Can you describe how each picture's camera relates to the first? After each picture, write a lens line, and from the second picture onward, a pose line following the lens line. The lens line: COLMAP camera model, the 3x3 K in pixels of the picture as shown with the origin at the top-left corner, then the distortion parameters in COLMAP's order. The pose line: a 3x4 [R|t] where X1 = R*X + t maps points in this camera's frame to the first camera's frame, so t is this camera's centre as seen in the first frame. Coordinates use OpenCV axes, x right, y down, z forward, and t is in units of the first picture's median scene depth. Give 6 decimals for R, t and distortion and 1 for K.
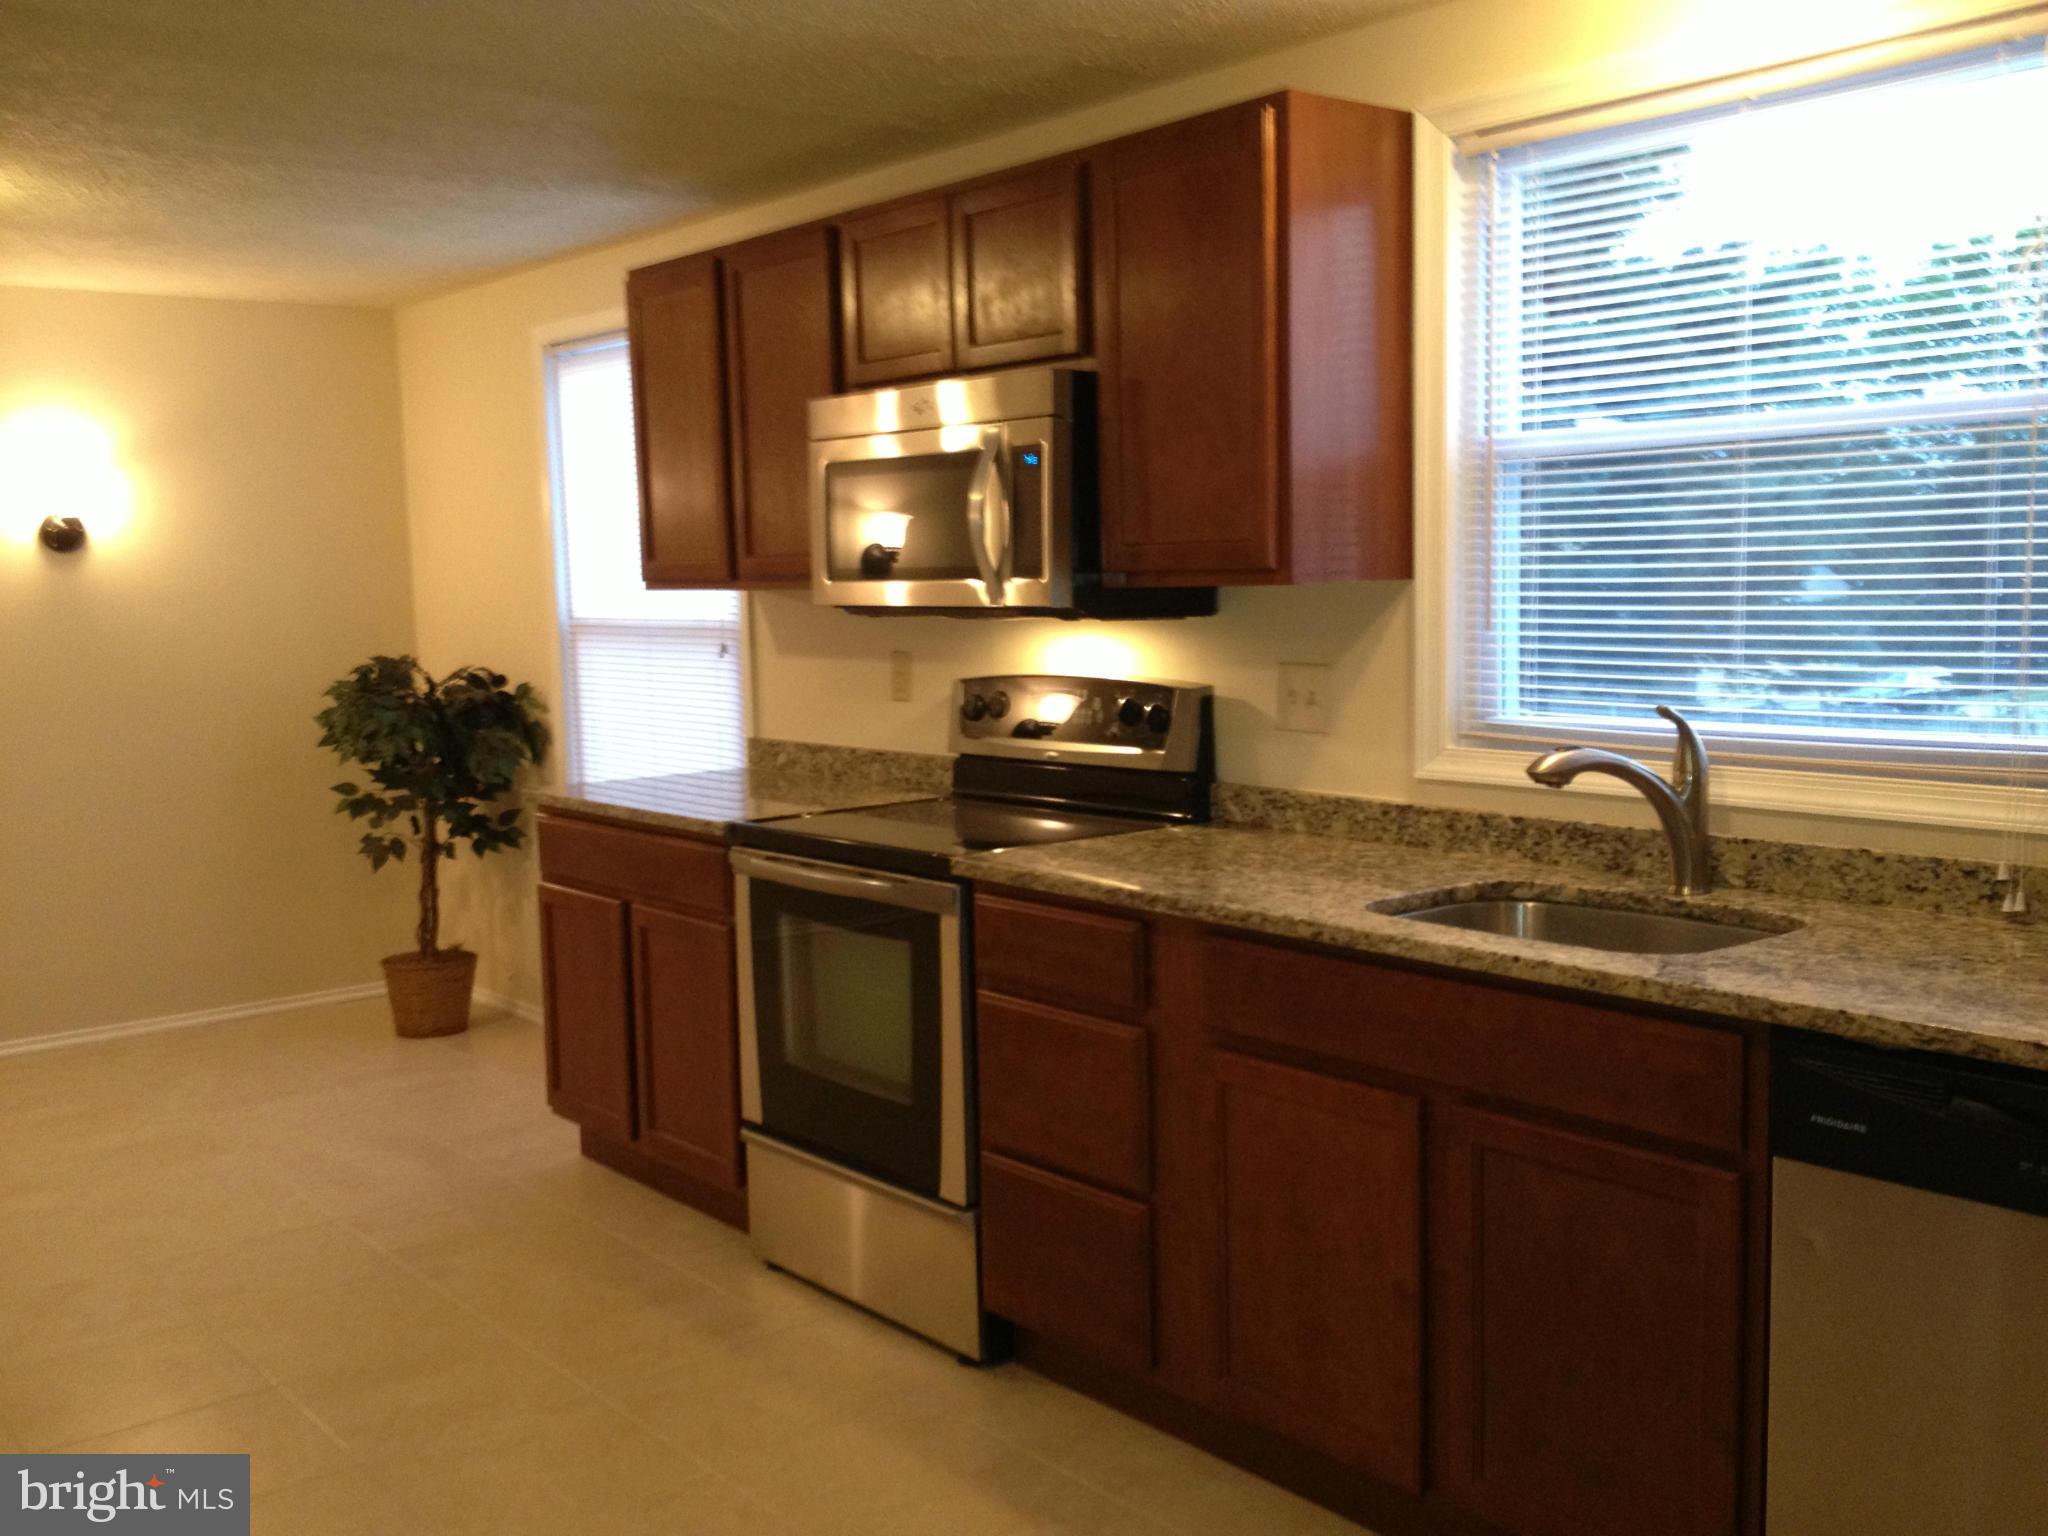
lens RADIAL K [[1955.6, 0, 1024.0], [0, 1955.6, 768.0], [0, 0, 1]] dist [0.070521, -0.011342]
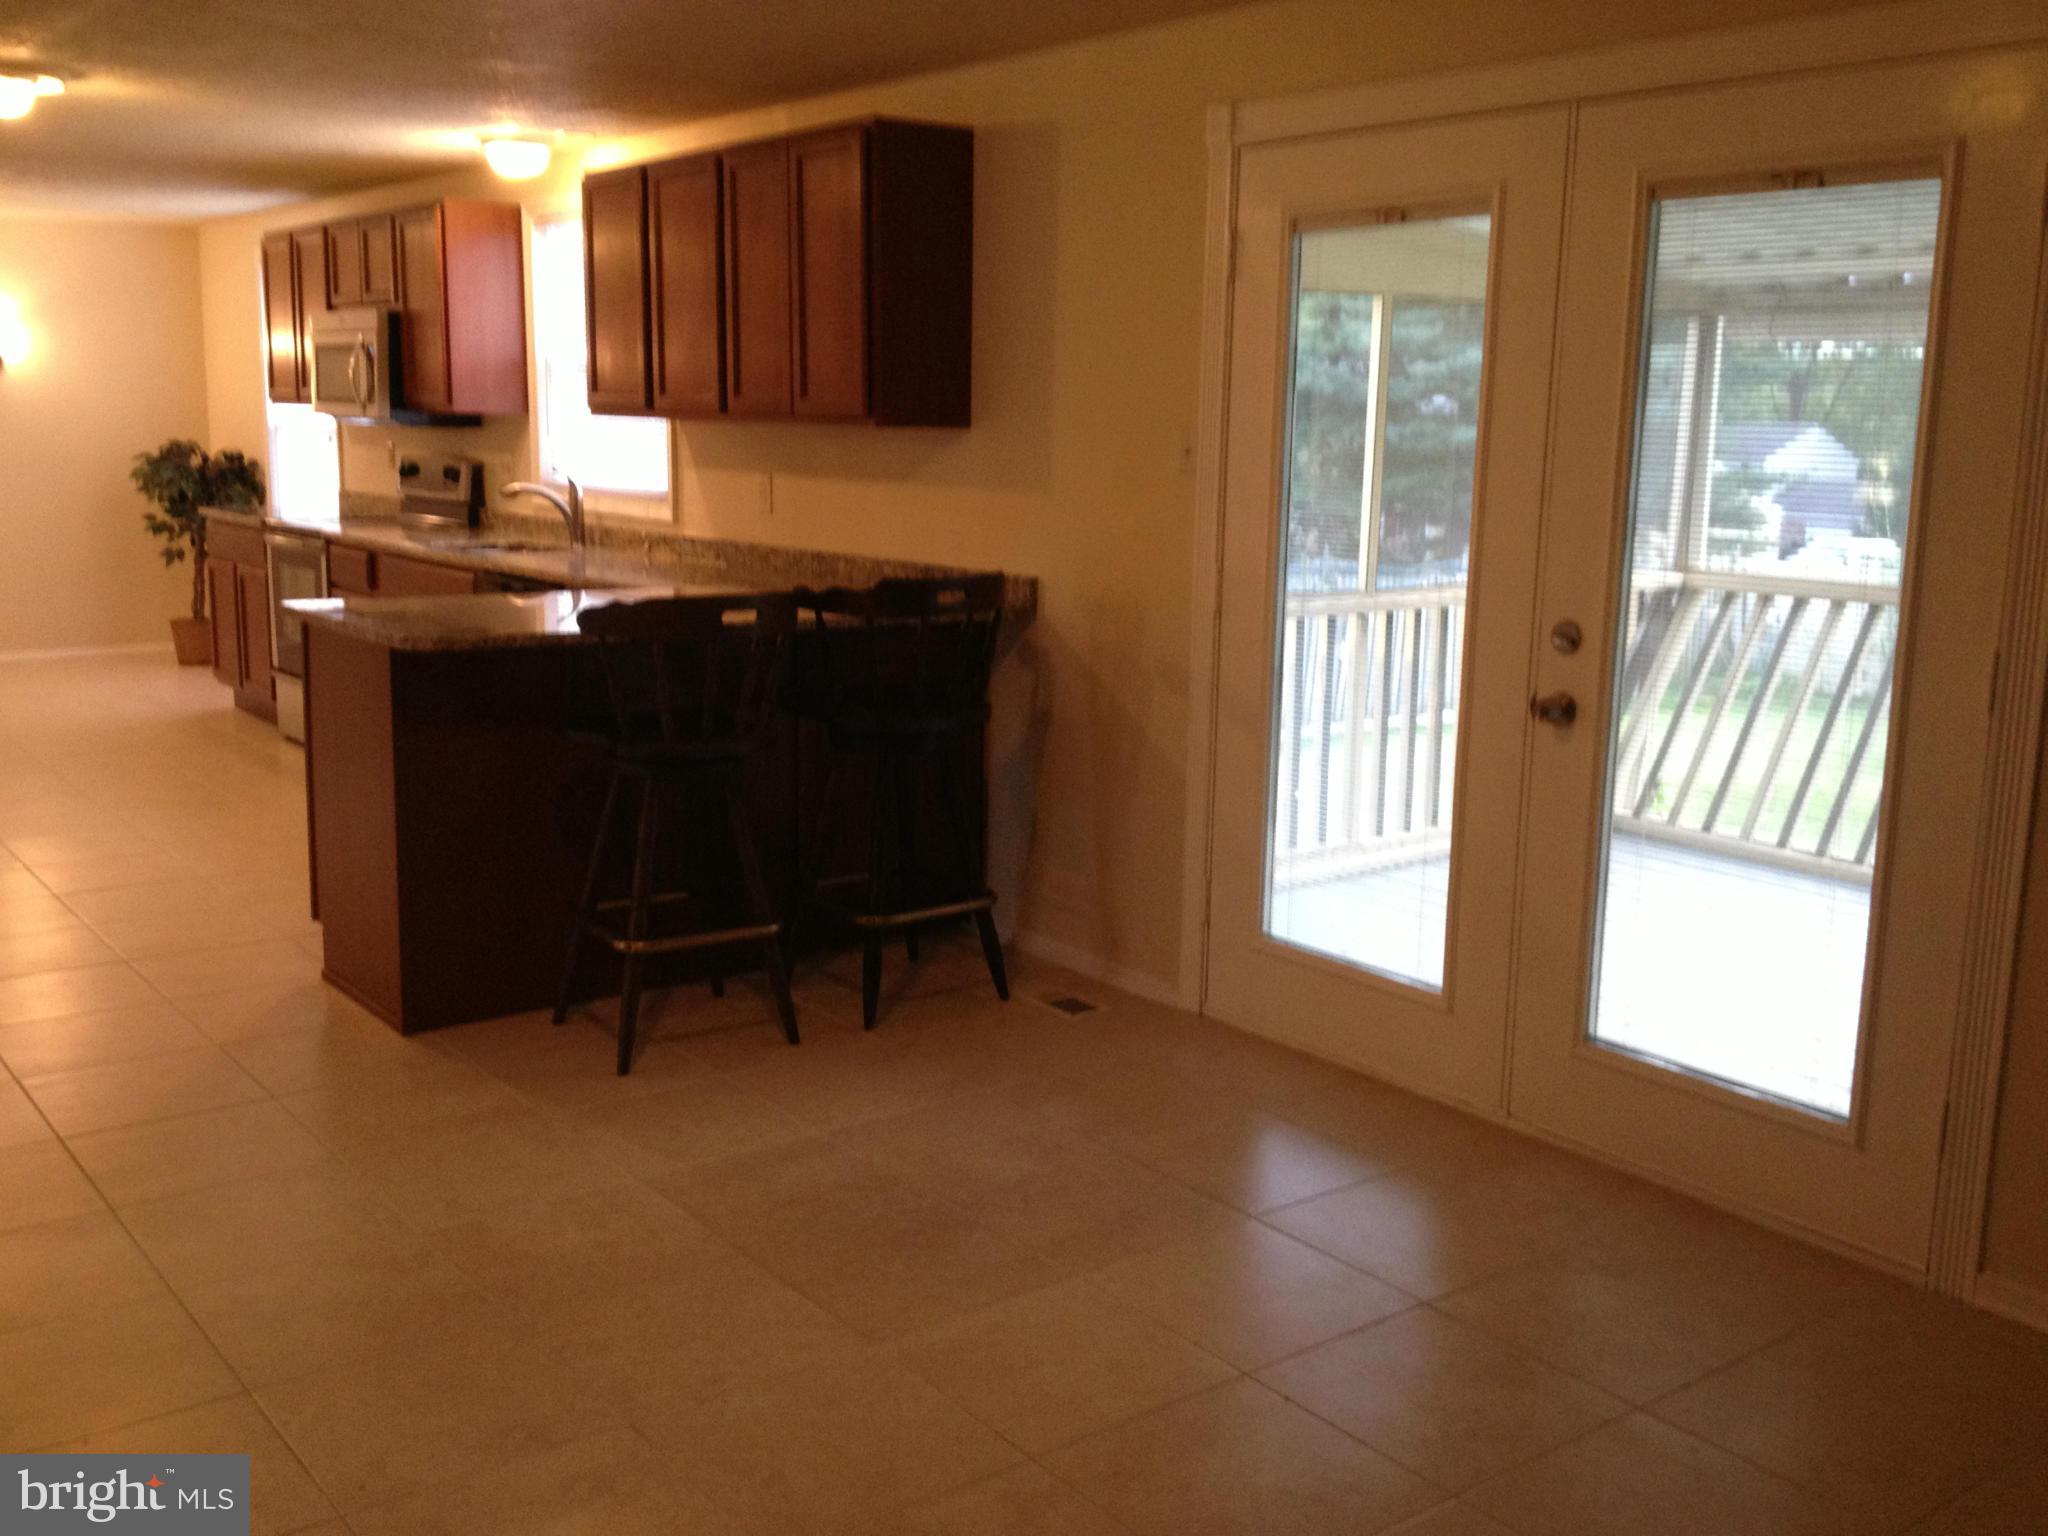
lens RADIAL K [[1955.6, 0, 1024.0], [0, 1955.6, 768.0], [0, 0, 1]] dist [0.070521, -0.011342]
pose [[0.998222, 0.051782, -0.029523, 0.472884], [-0.049435, 0.995932, 0.075335, 0.060059], [0.033304, -0.073741, 0.996721, -0.699392]]
